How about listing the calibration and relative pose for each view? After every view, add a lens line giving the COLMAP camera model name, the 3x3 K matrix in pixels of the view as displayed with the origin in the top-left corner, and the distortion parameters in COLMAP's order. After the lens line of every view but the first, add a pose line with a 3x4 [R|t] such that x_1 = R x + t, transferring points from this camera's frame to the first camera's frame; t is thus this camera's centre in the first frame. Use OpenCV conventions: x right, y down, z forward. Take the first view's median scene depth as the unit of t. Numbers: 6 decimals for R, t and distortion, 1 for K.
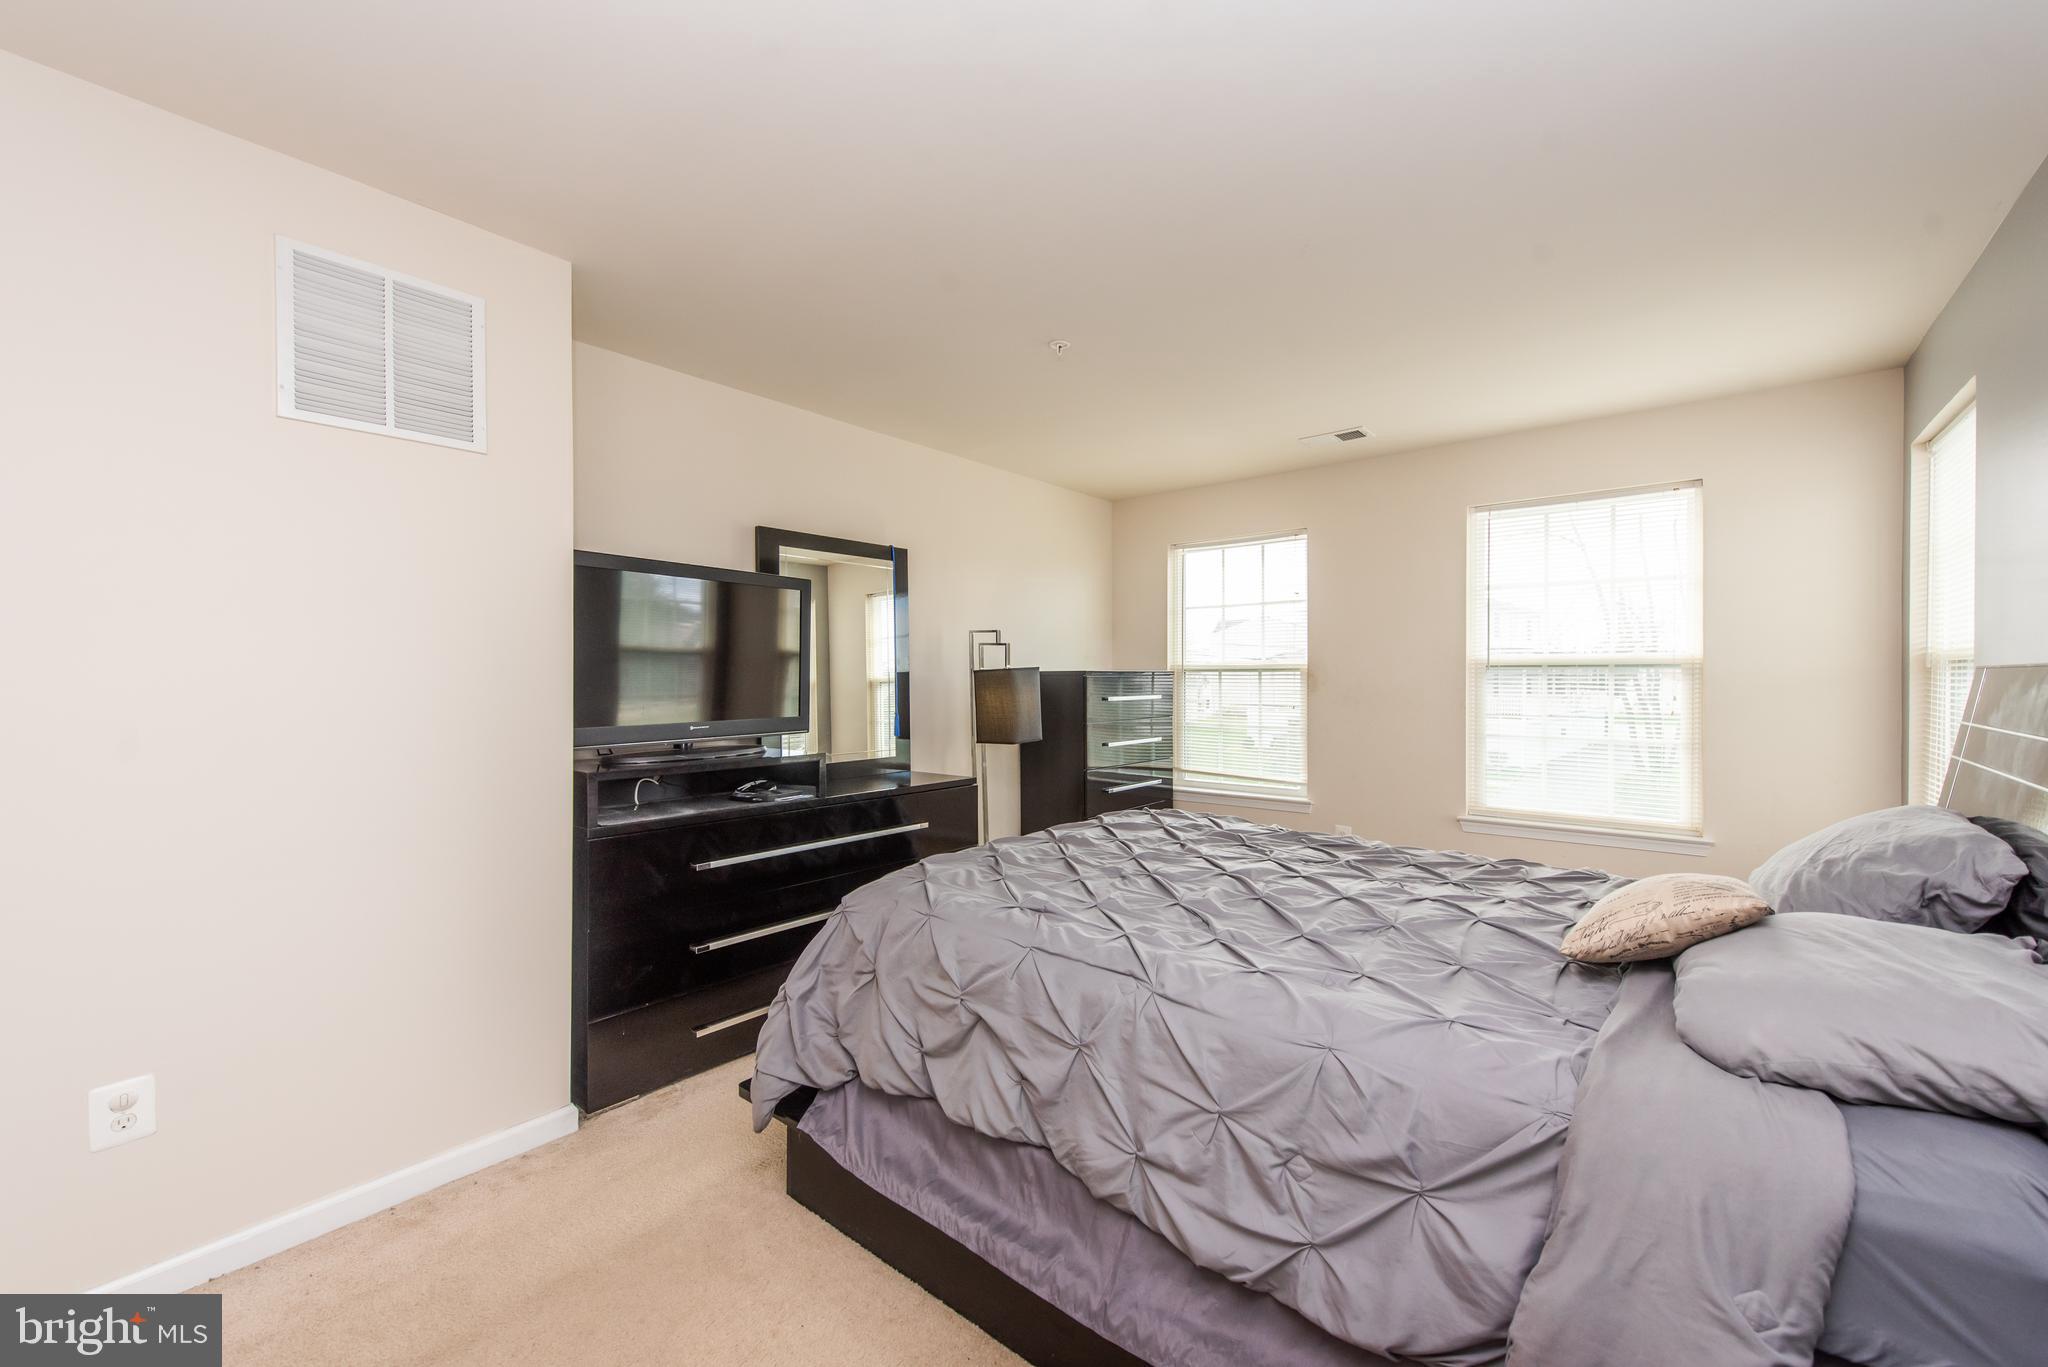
lens RADIAL K [[800.9, 0, 1008.0], [0, 800.9, 685.8], [0, 0, 1]] dist [0.016172, -0.004512]
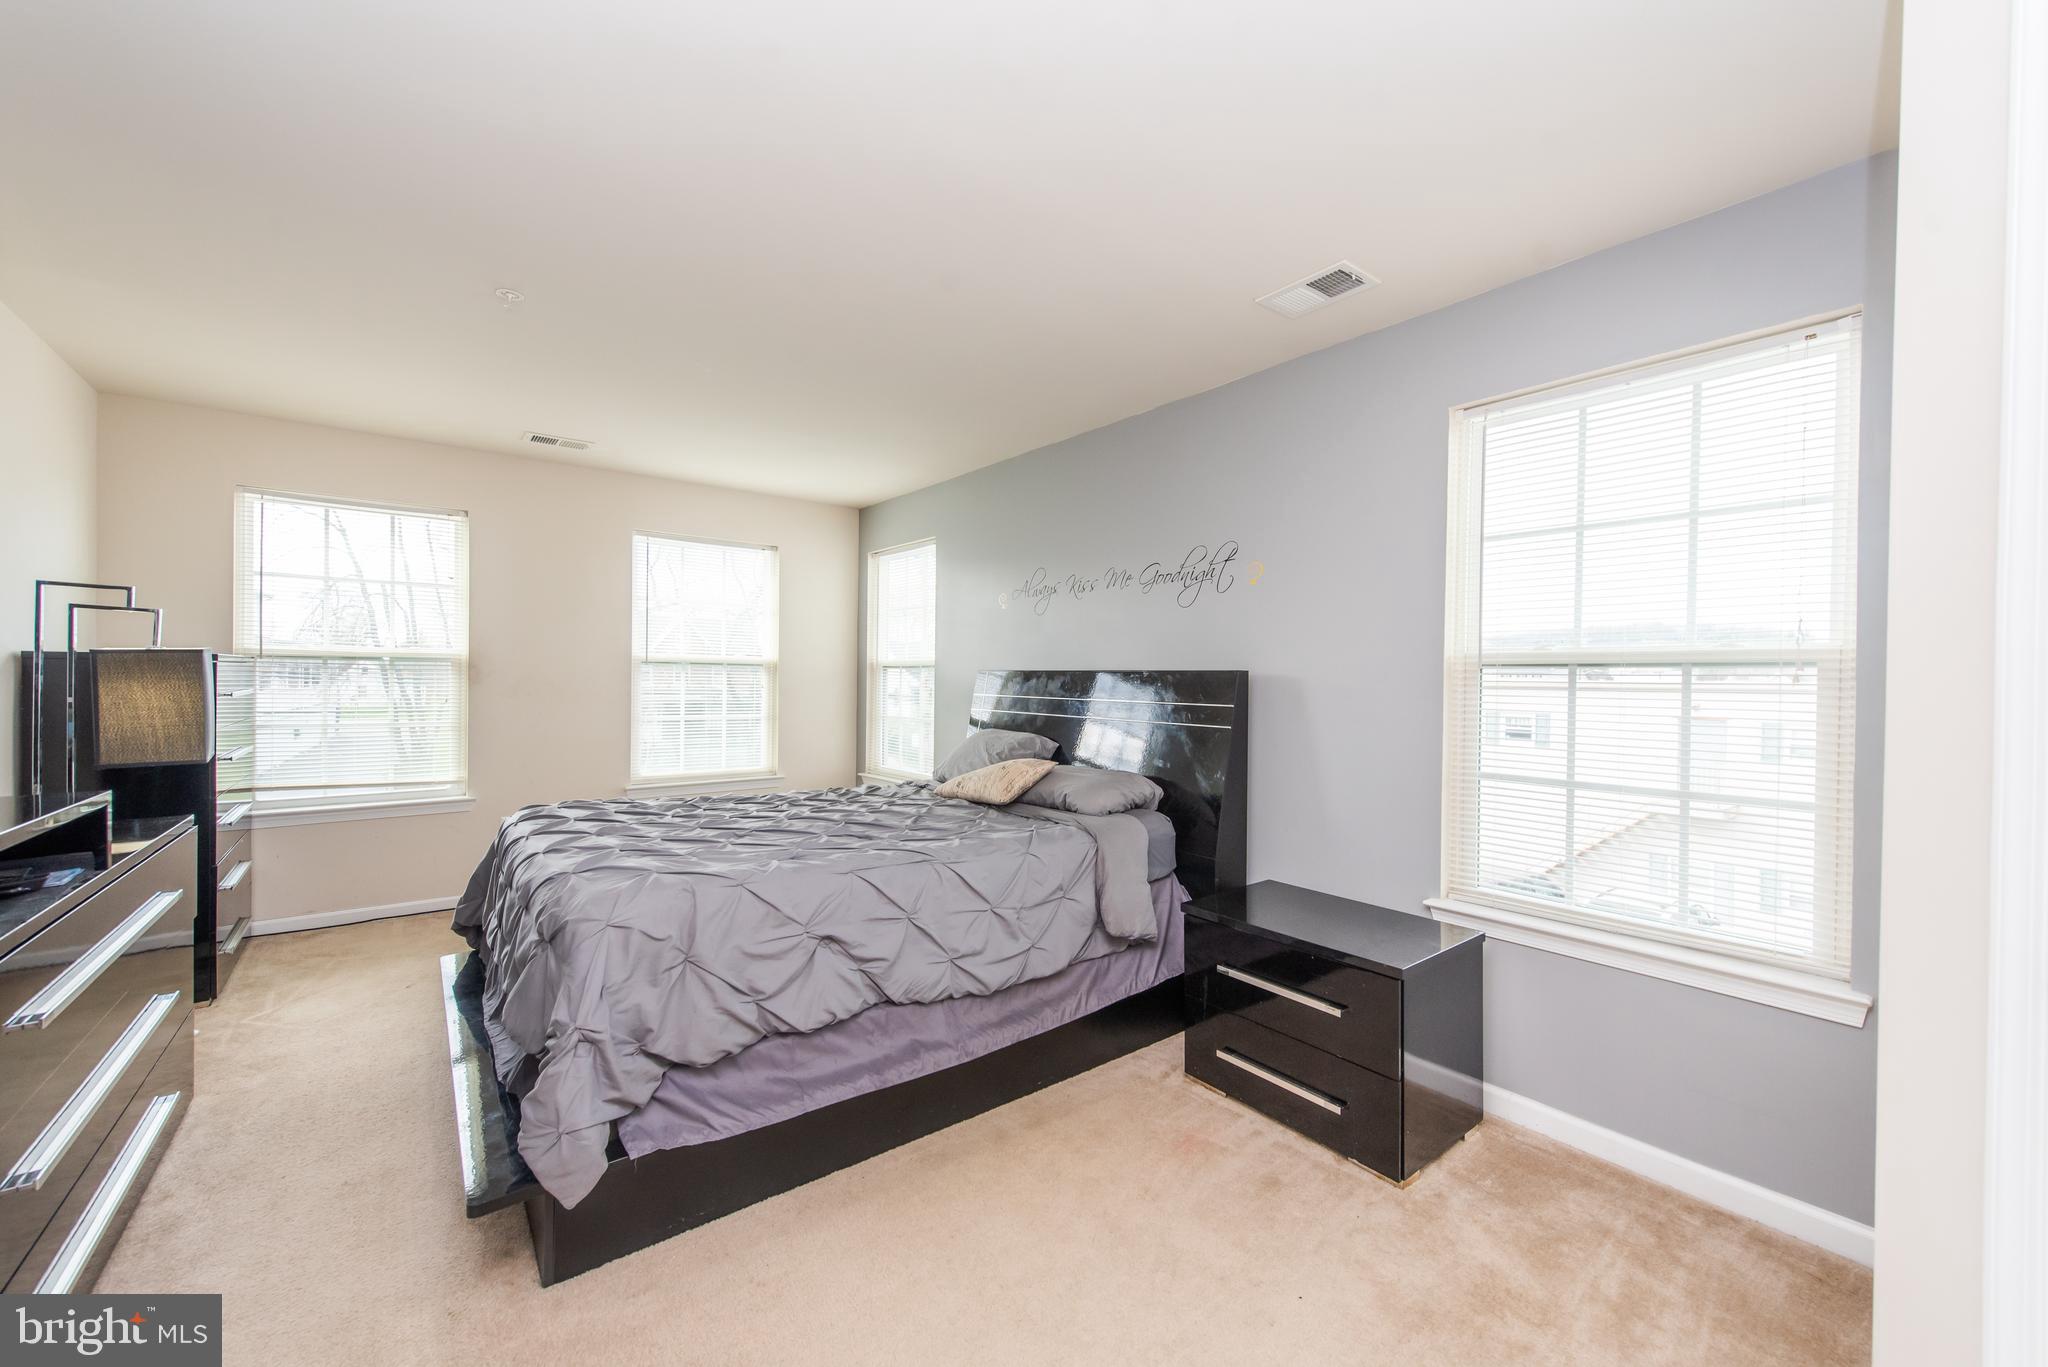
lens RADIAL K [[800.9, 0, 1024.3], [0, 800.9, 680.8], [0, 0, 1]] dist [0.016172, -0.004512]
pose [[0.216122, 0.000646, 0.976366, -1.123364], [-0.001471, 0.999999, -0.000336, 0.007464], [-0.976365, -0.001364, 0.216122, 0.393211]]
